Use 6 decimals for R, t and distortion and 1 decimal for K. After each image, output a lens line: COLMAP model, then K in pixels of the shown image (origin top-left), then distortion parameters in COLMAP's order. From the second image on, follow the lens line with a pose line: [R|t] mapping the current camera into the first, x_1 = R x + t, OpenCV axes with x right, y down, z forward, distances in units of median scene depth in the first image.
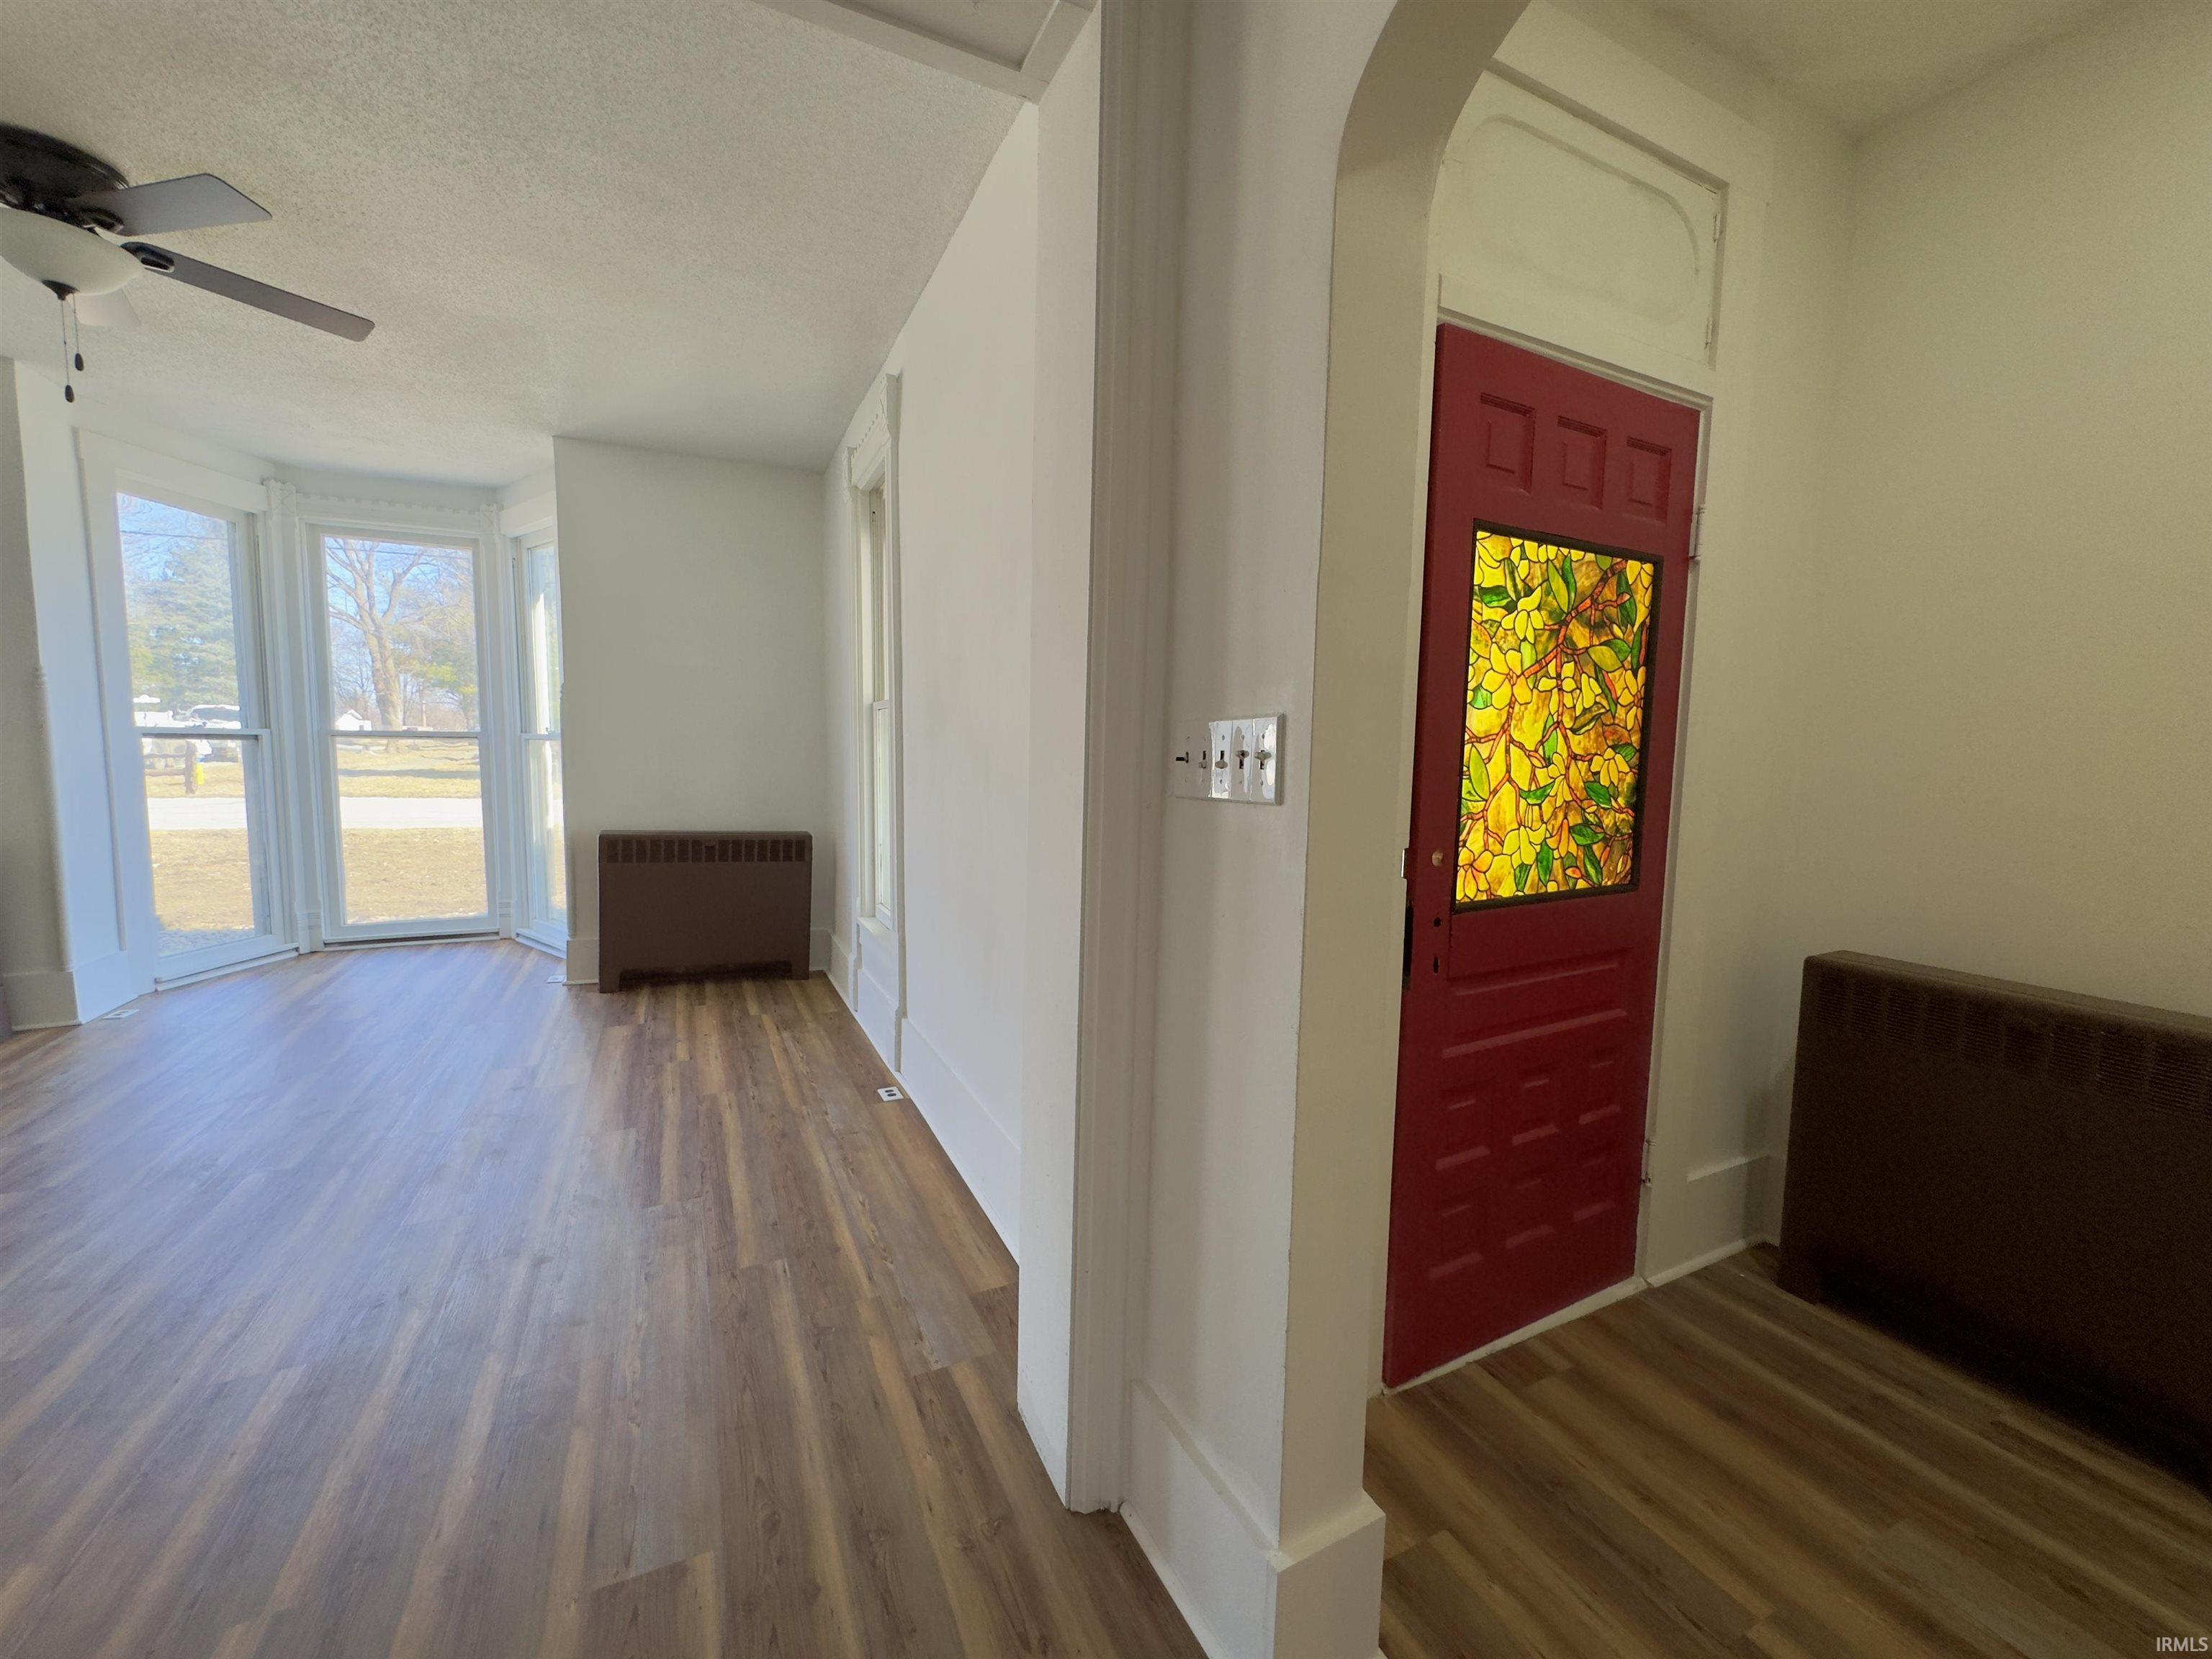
lens RADIAL K [[879.7, 0, 1104.4], [0, 879.7, 831.7], [0, 0, 1]] dist [-0.001834, 0.000099]
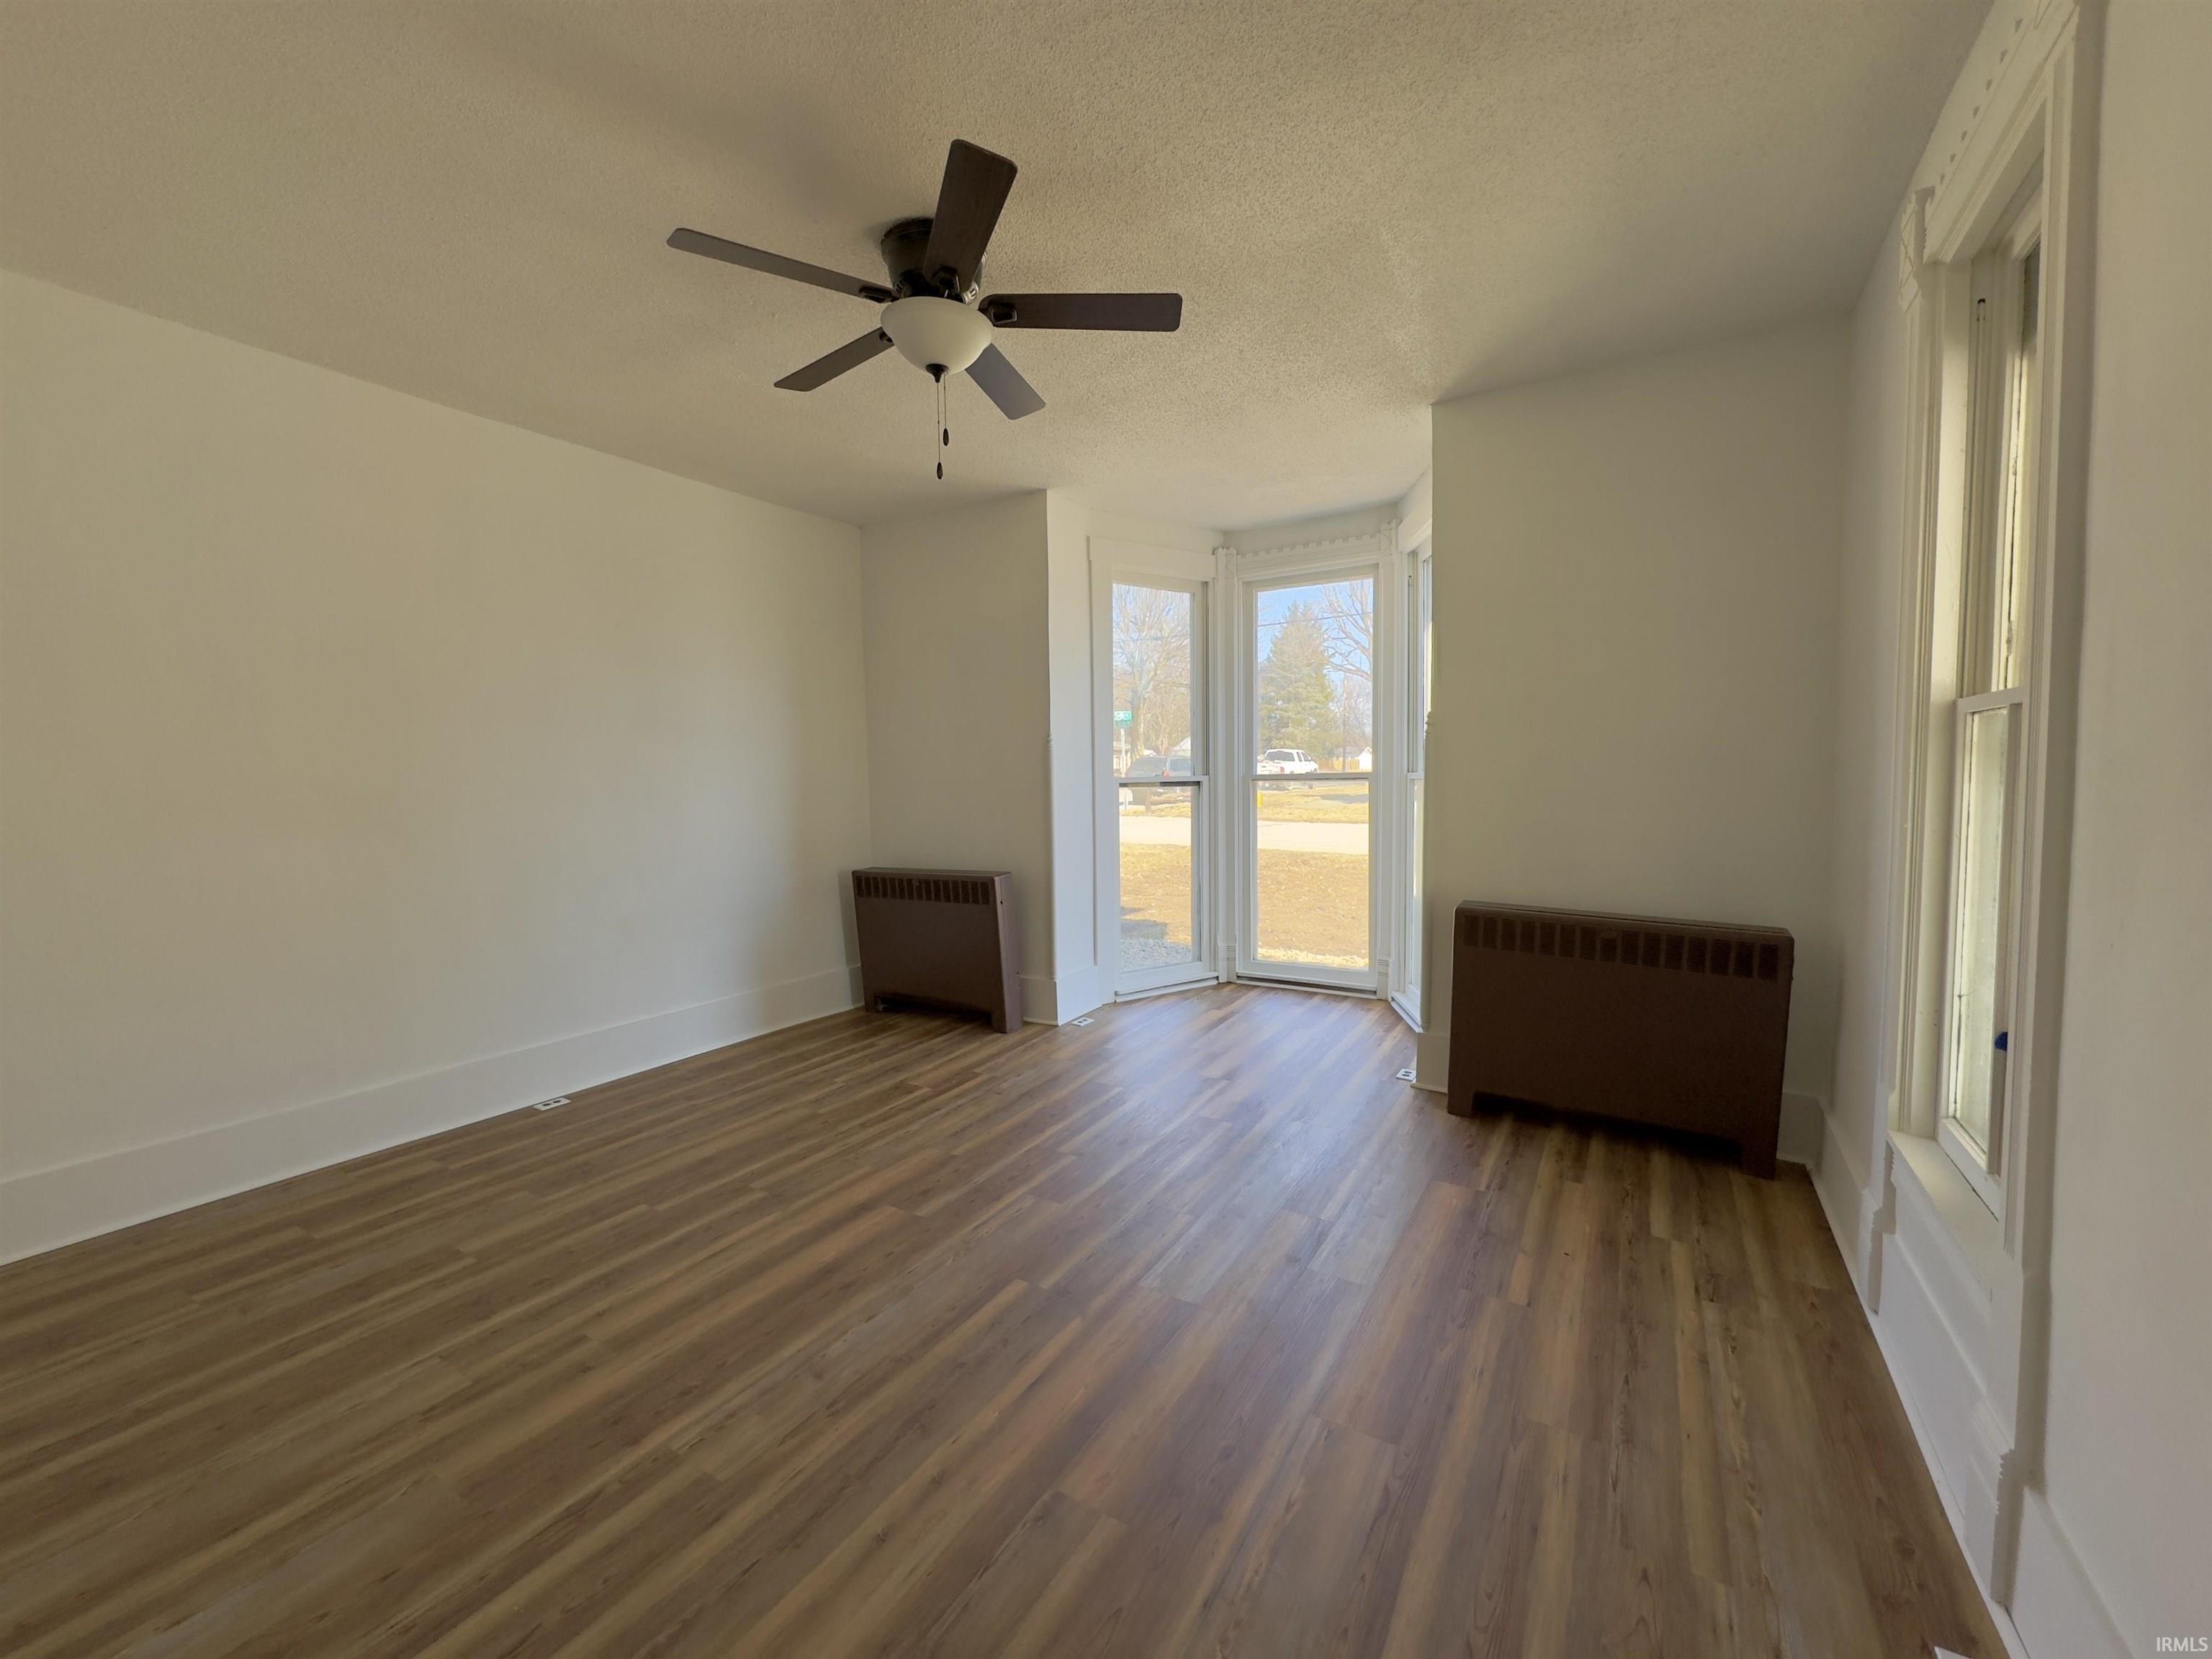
lens RADIAL K [[879.7, 0, 1104.4], [0, 879.7, 831.7], [0, 0, 1]] dist [-0.001834, 0.000099]
pose [[0.539907, 0.031564, -0.841132, -0.106537], [-0.054719, 0.998499, 0.002346, -0.048934], [0.839944, 0.044760, 0.540824, 0.345475]]
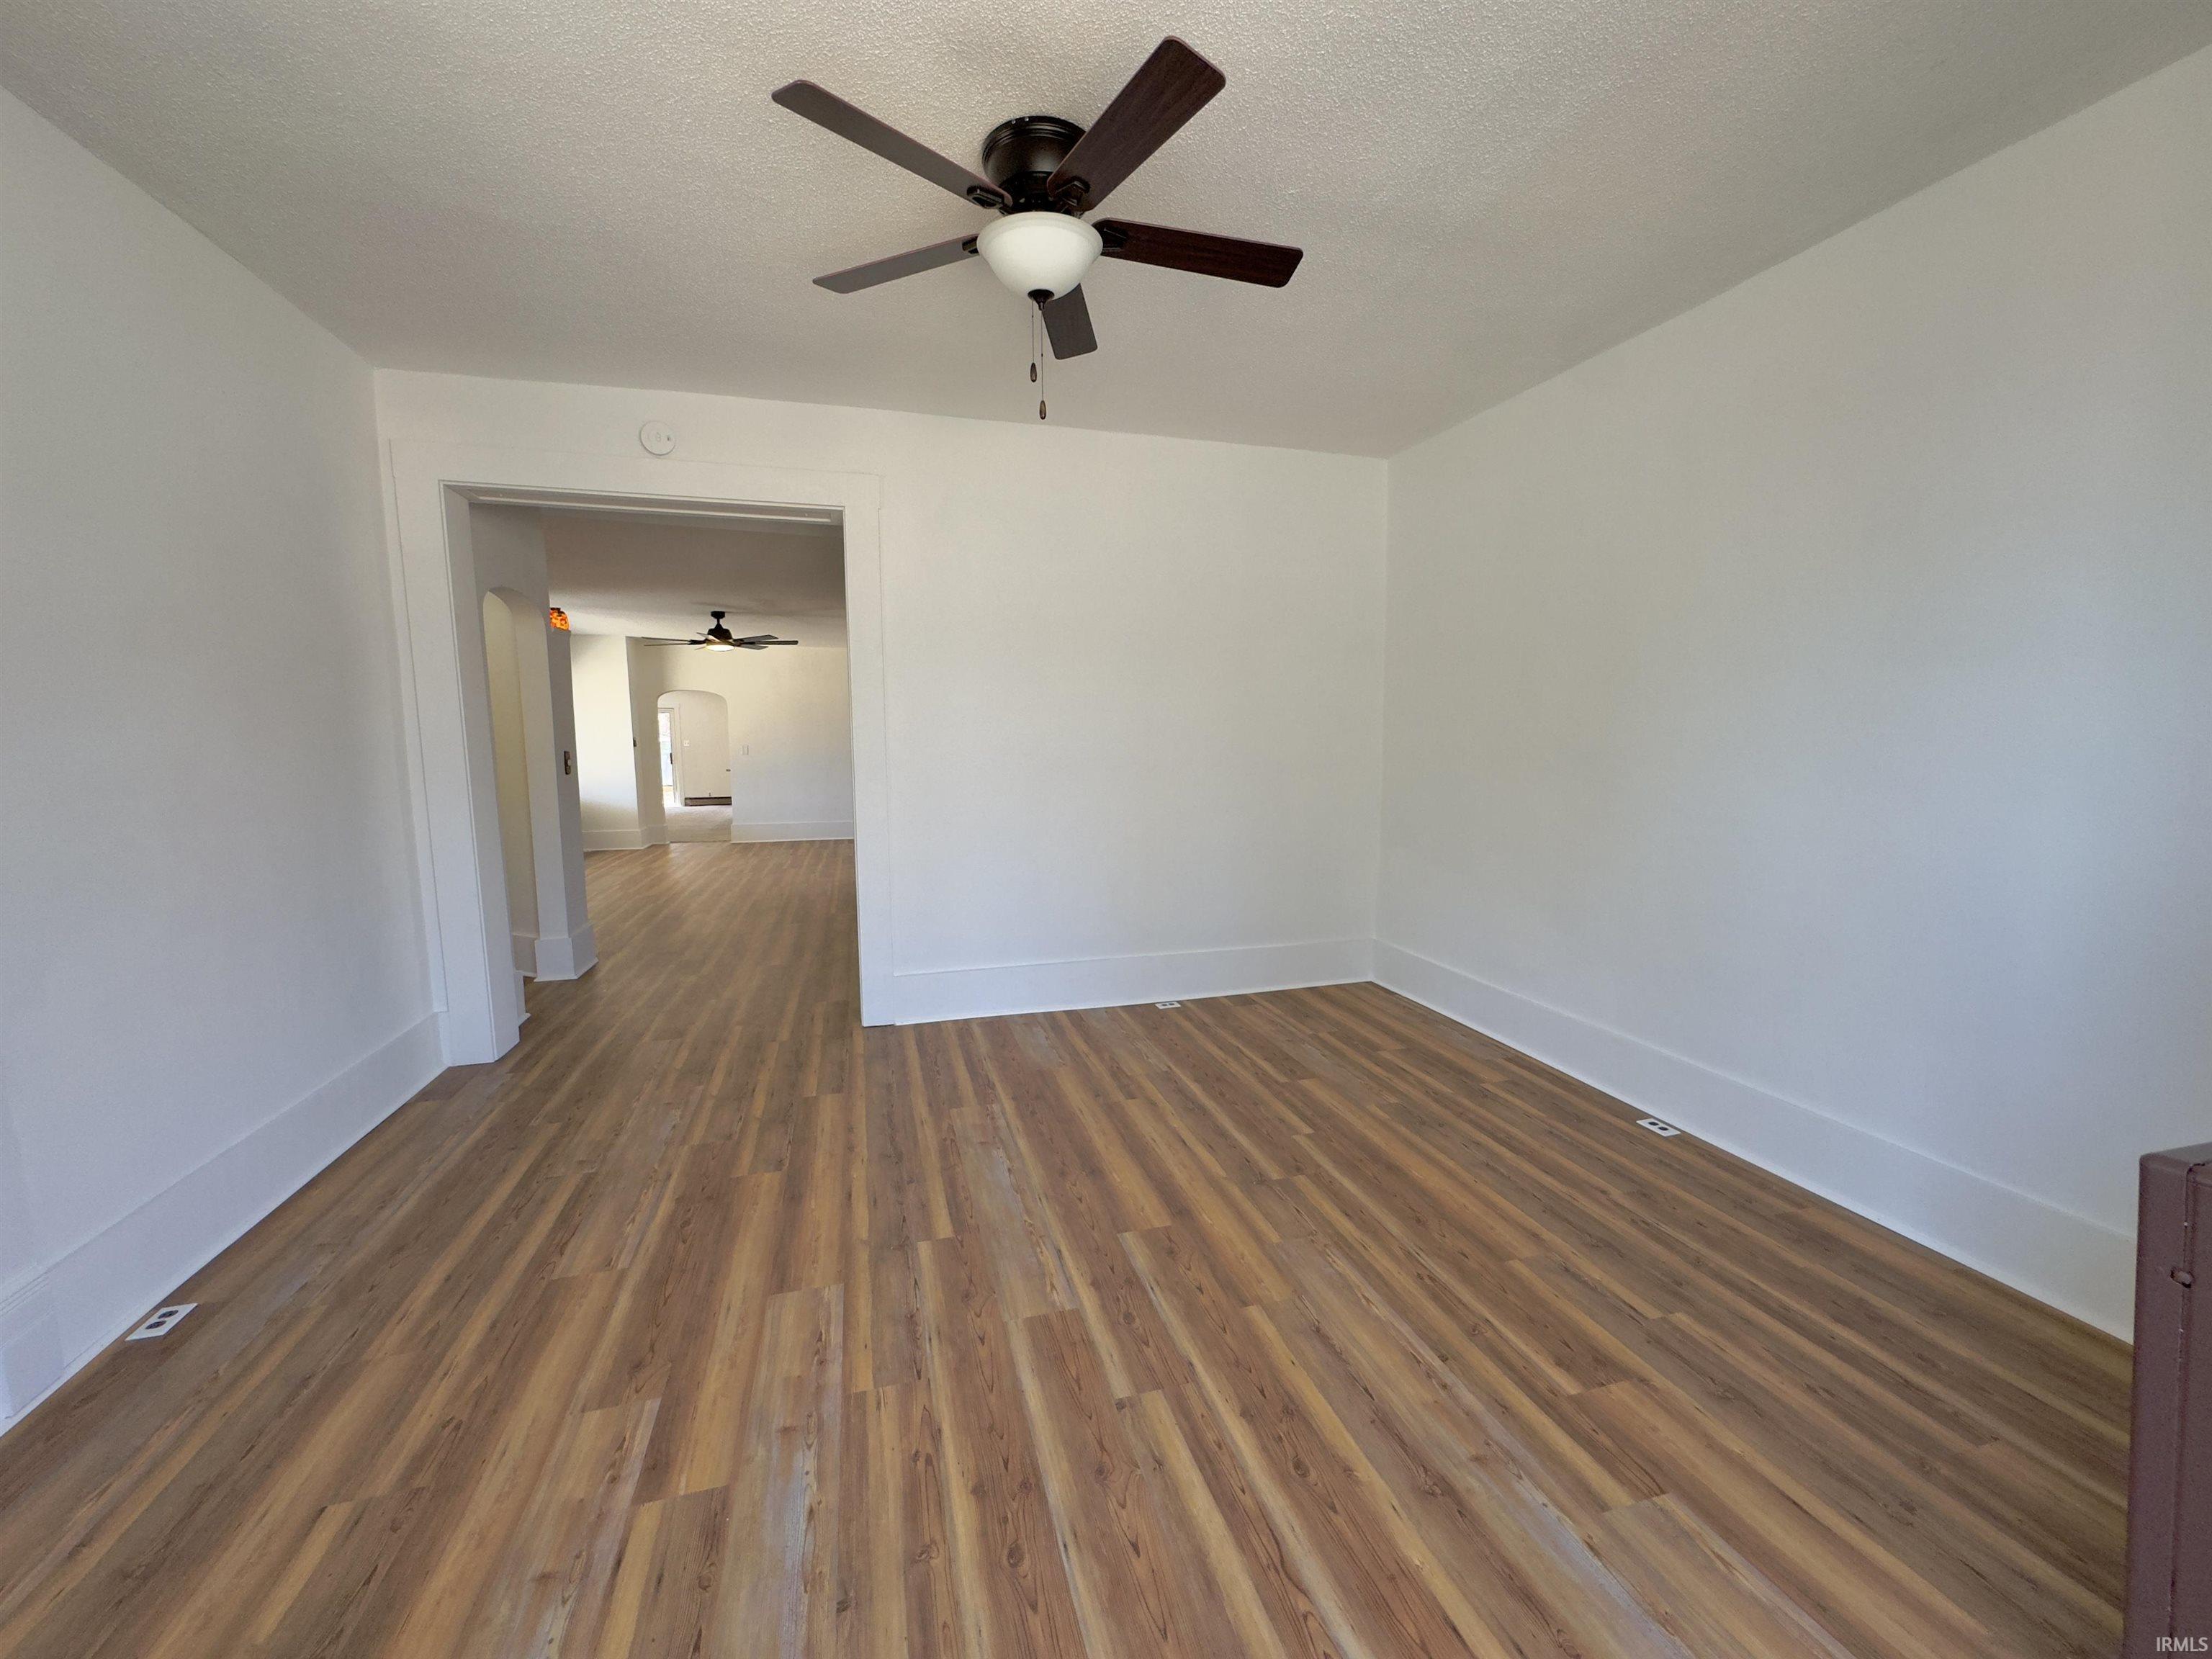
lens RADIAL K [[879.7, 0, 1104.4], [0, 879.7, 831.7], [0, 0, 1]] dist [-0.001834, 0.000099]
pose [[-0.983927, -0.031794, 0.175719, -0.790265], [0.004816, 0.978940, 0.204092, -0.138710], [-0.178507, 0.201658, -0.963052, 1.100676]]
